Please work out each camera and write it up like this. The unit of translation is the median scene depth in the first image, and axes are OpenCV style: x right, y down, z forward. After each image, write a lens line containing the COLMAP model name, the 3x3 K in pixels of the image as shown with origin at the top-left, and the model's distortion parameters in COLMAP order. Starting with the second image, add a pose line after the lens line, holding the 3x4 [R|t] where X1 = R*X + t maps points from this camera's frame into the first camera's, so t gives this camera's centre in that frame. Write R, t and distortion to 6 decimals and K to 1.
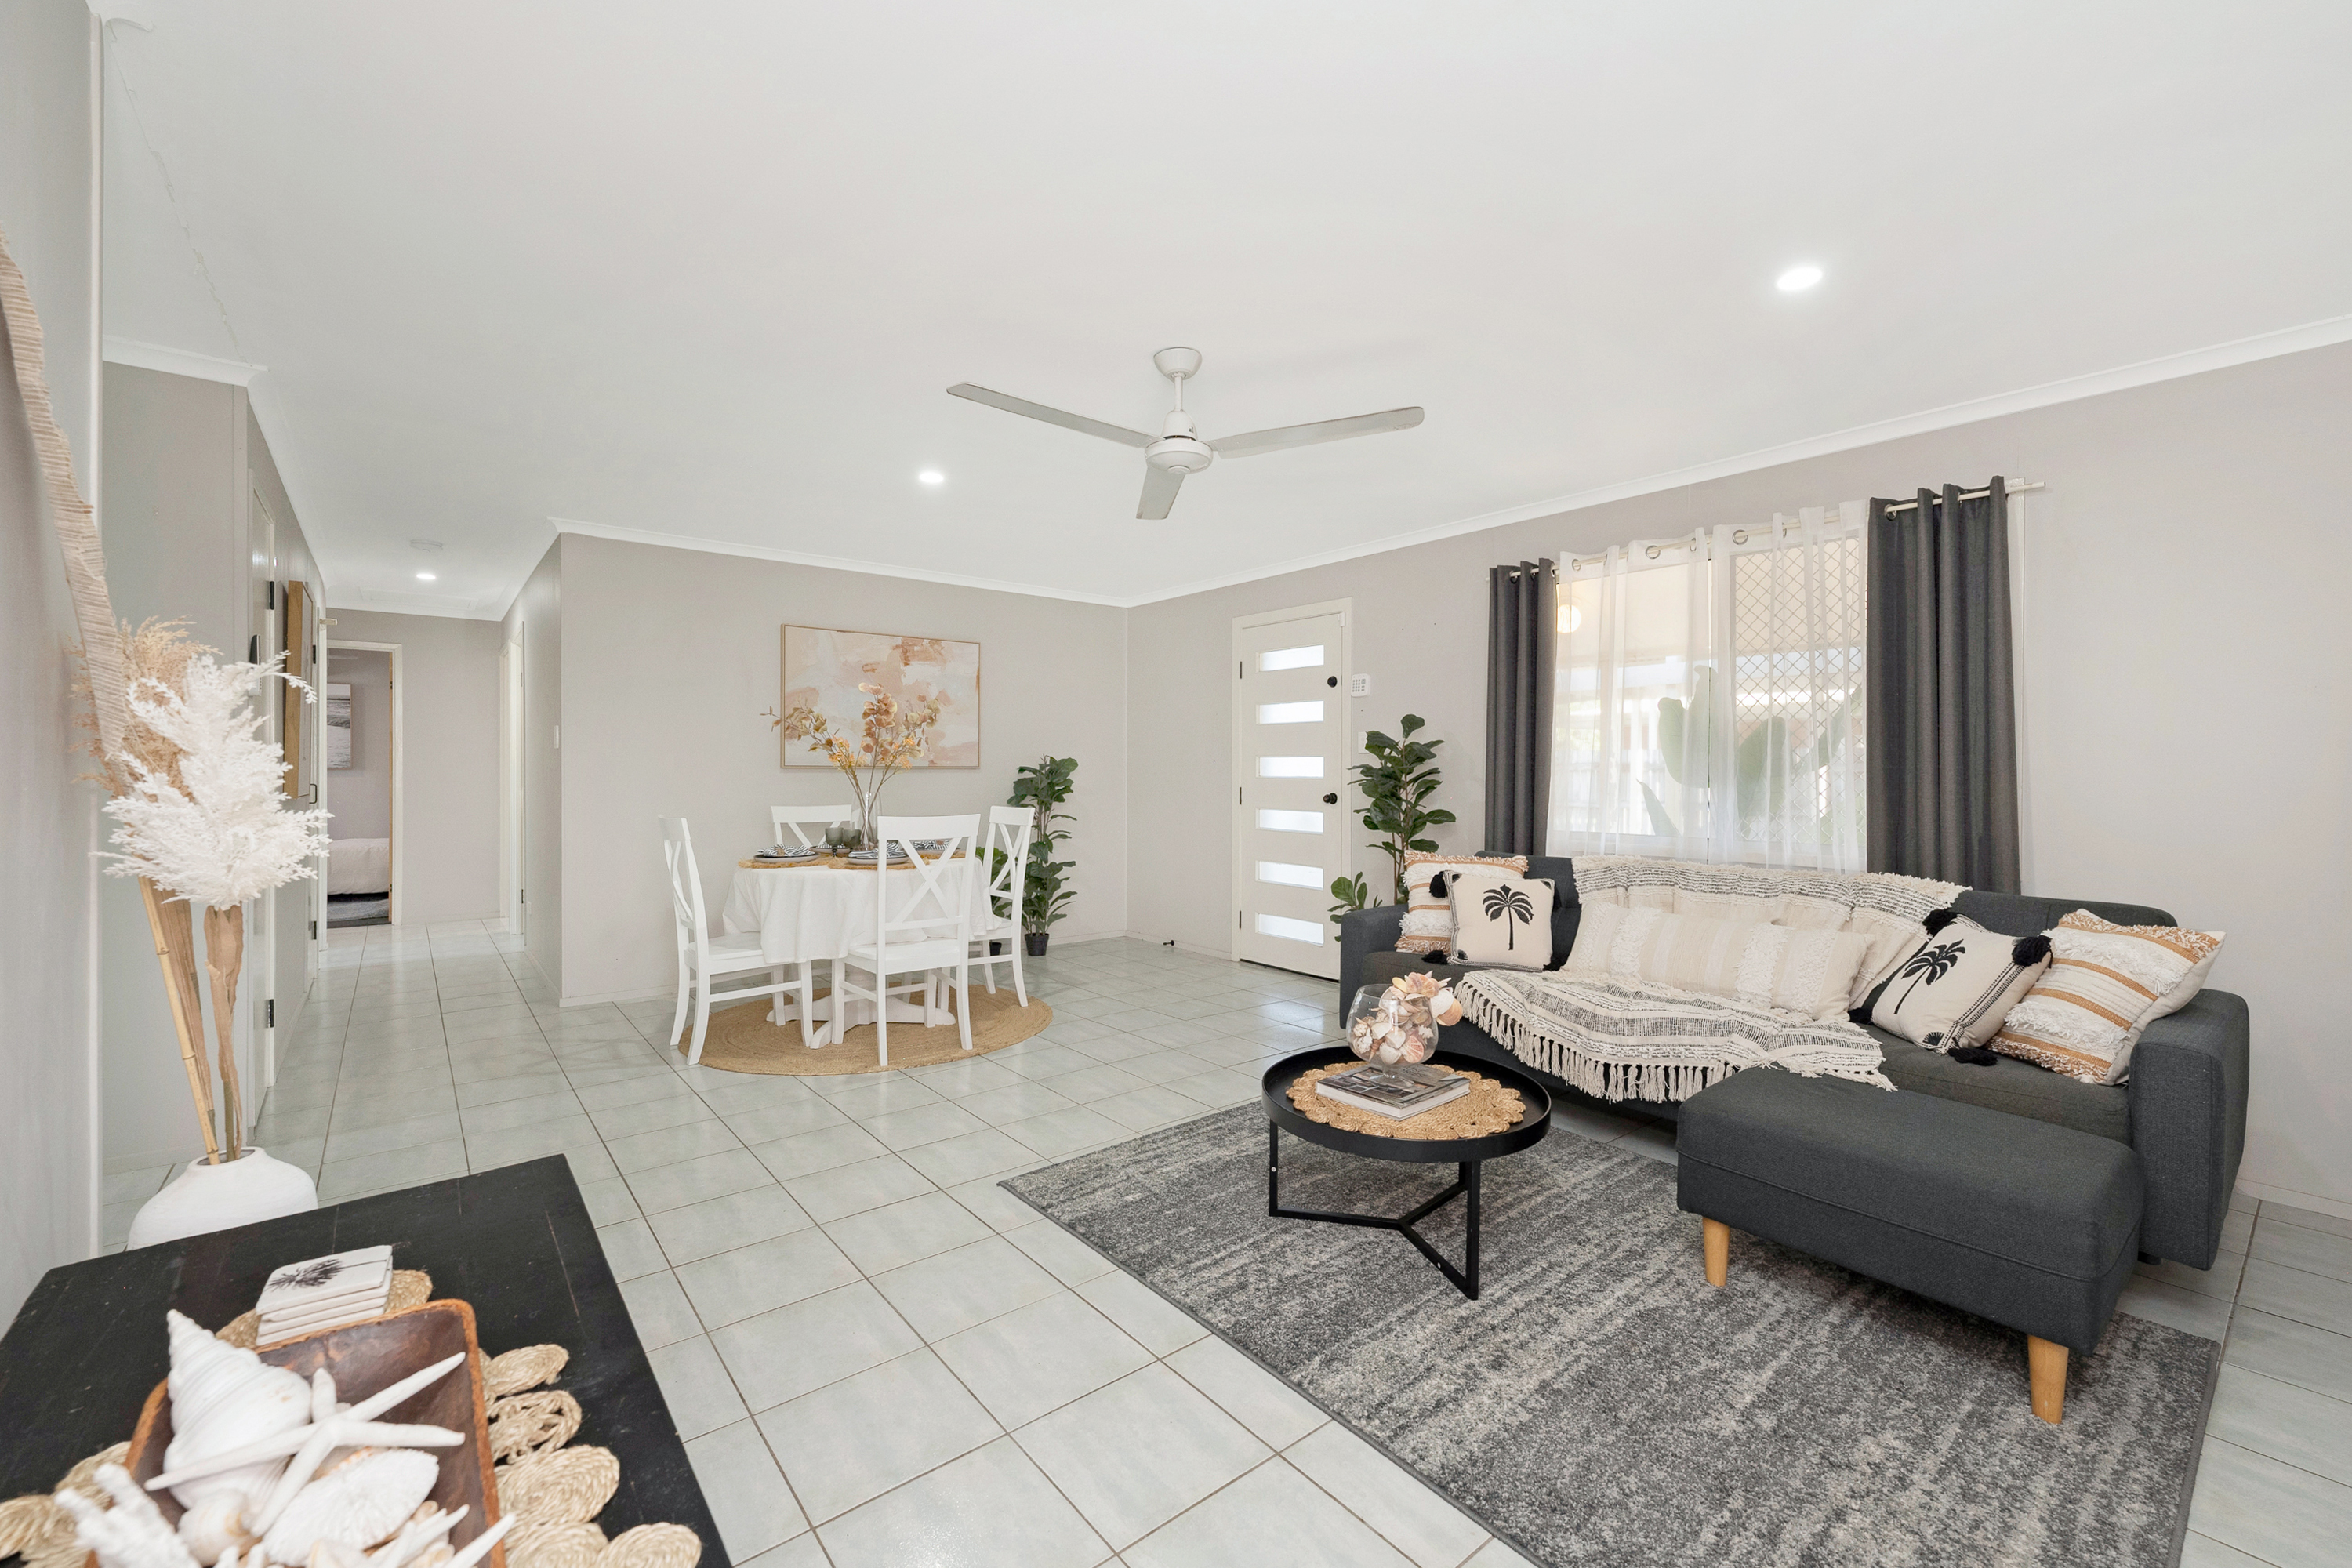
lens RADIAL K [[953.5, 0, 1176.0], [0, 953.5, 784.0], [0, 0, 1]] dist [-0.000039, -0.000030]
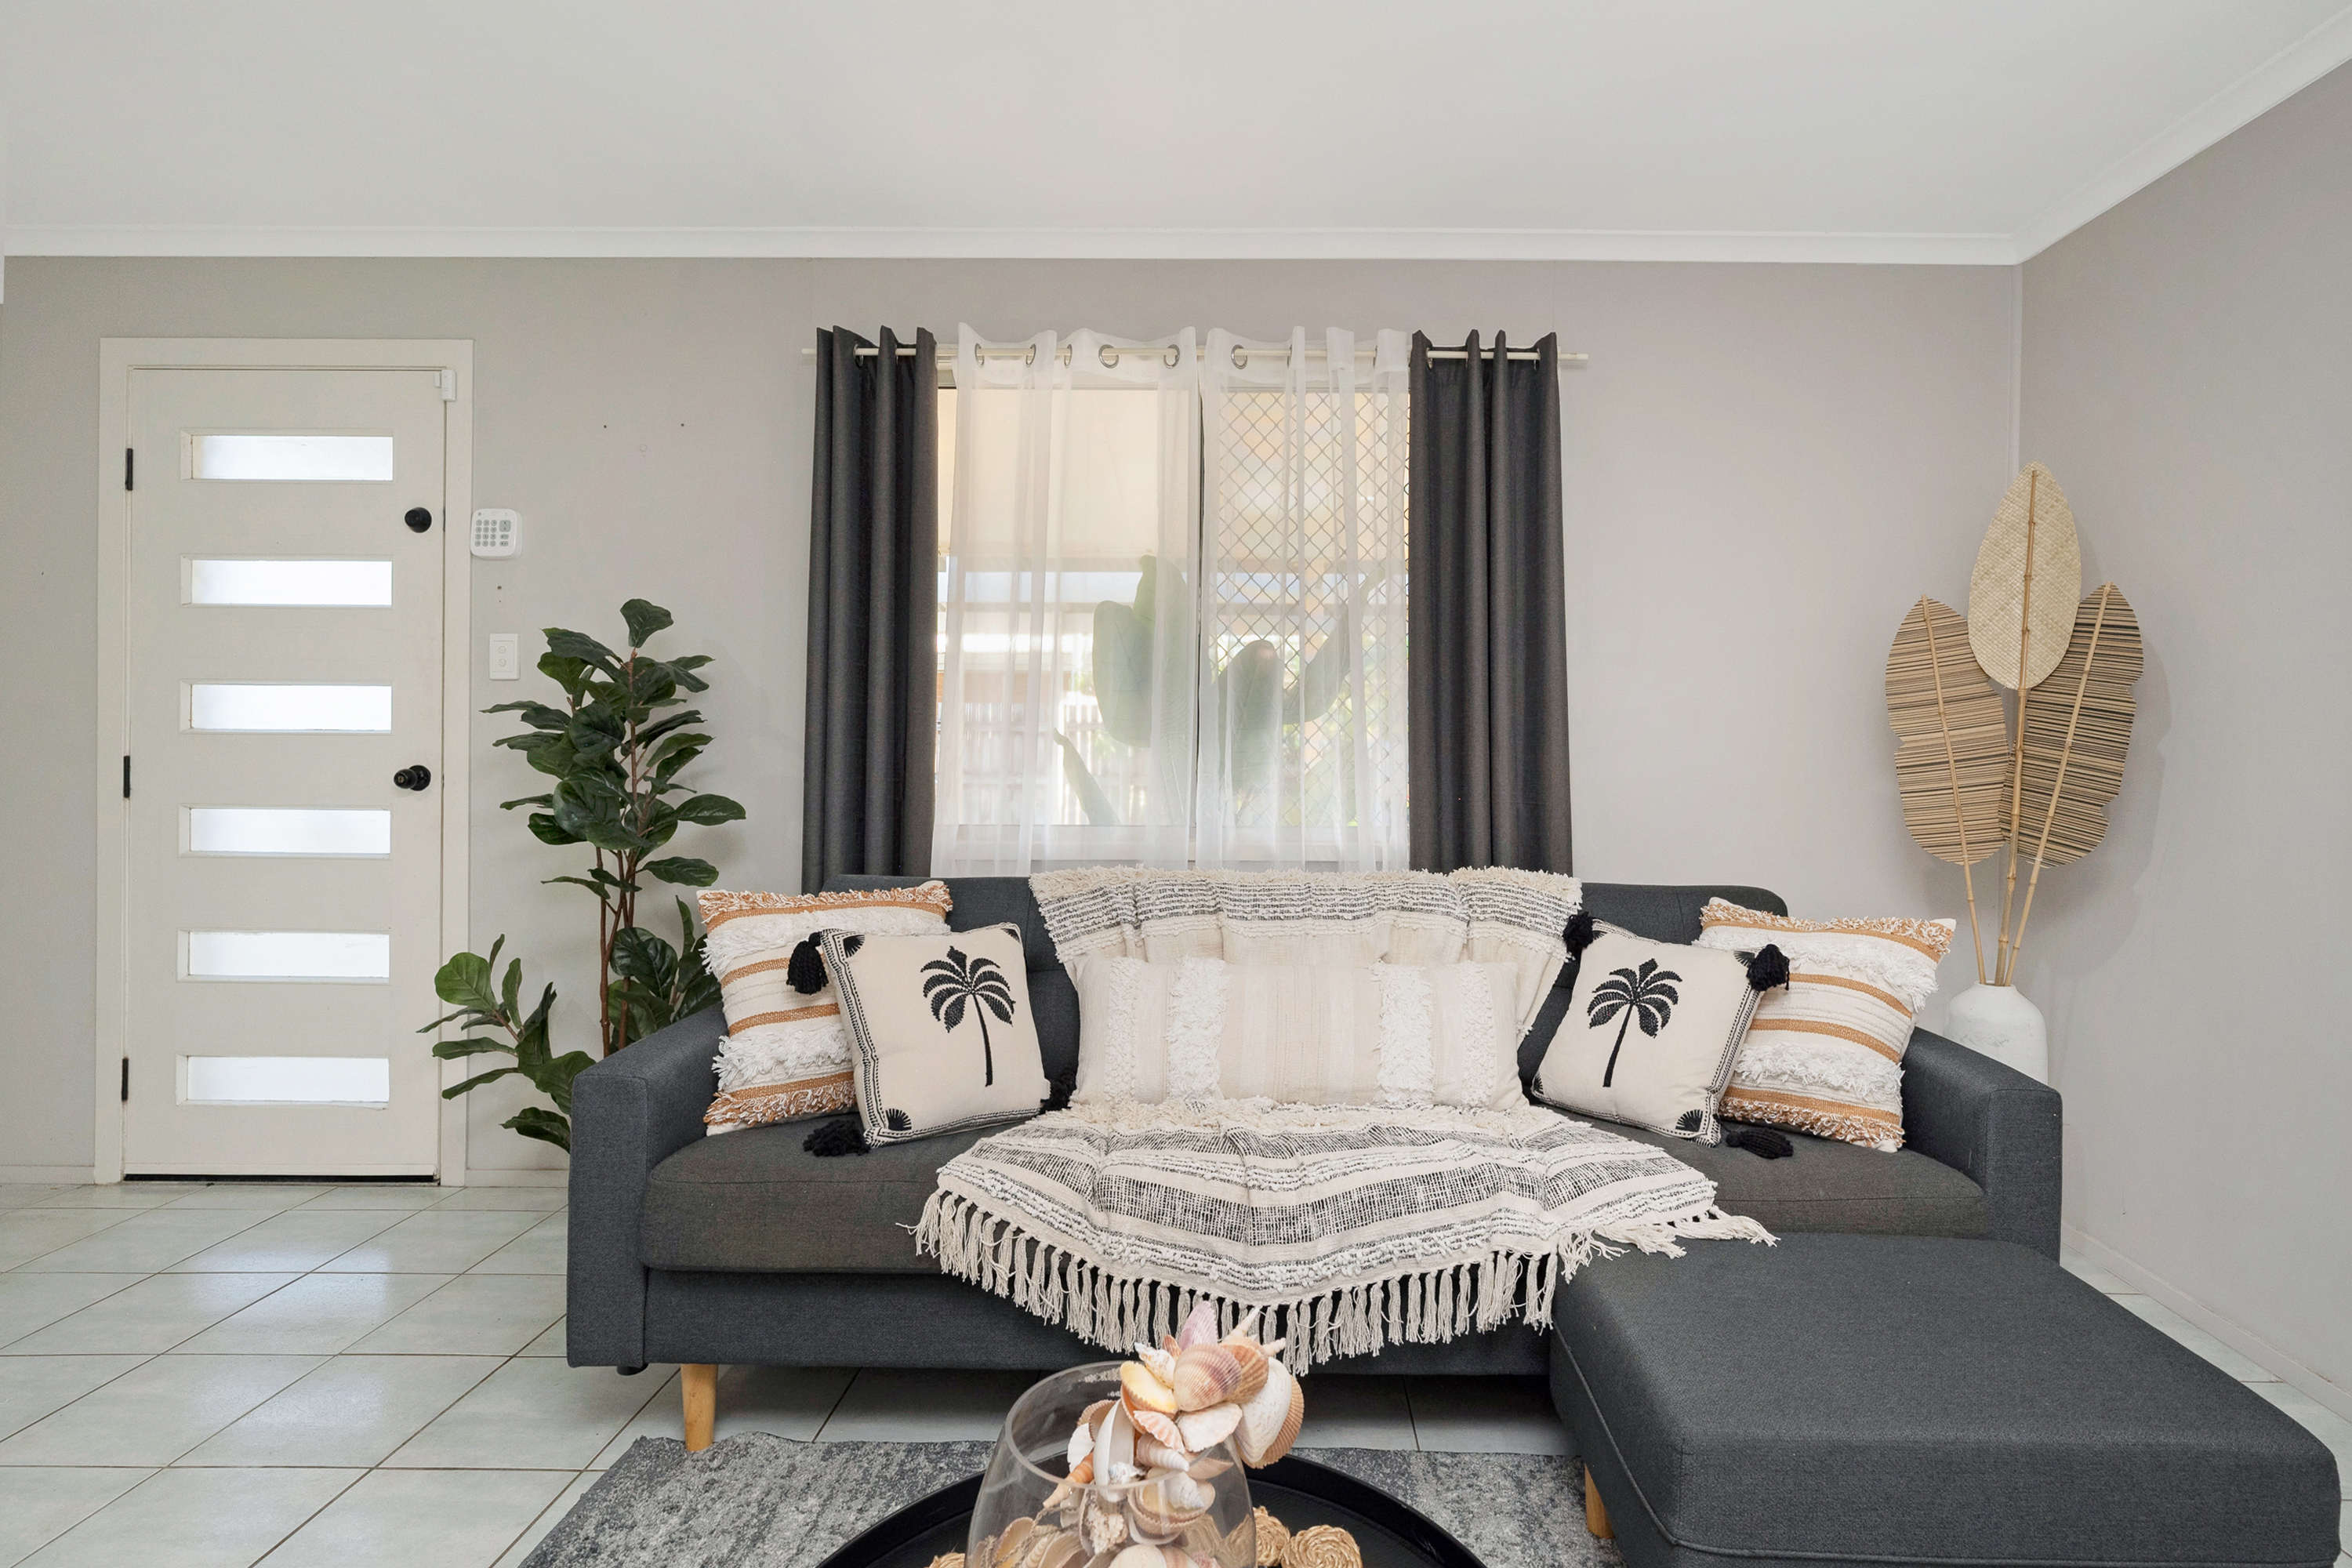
lens RADIAL K [[1145.6, 0, 1176.4], [0, 1145.6, 734.1], [0, 0, 1]] dist [0.001621, -0.000884]
pose [[0.645130, 0.001515, 0.764071, -0.028588], [0.007638, 0.999935, -0.008432, 0.002641], [-0.764034, 0.011276, 0.645077, 0.543809]]
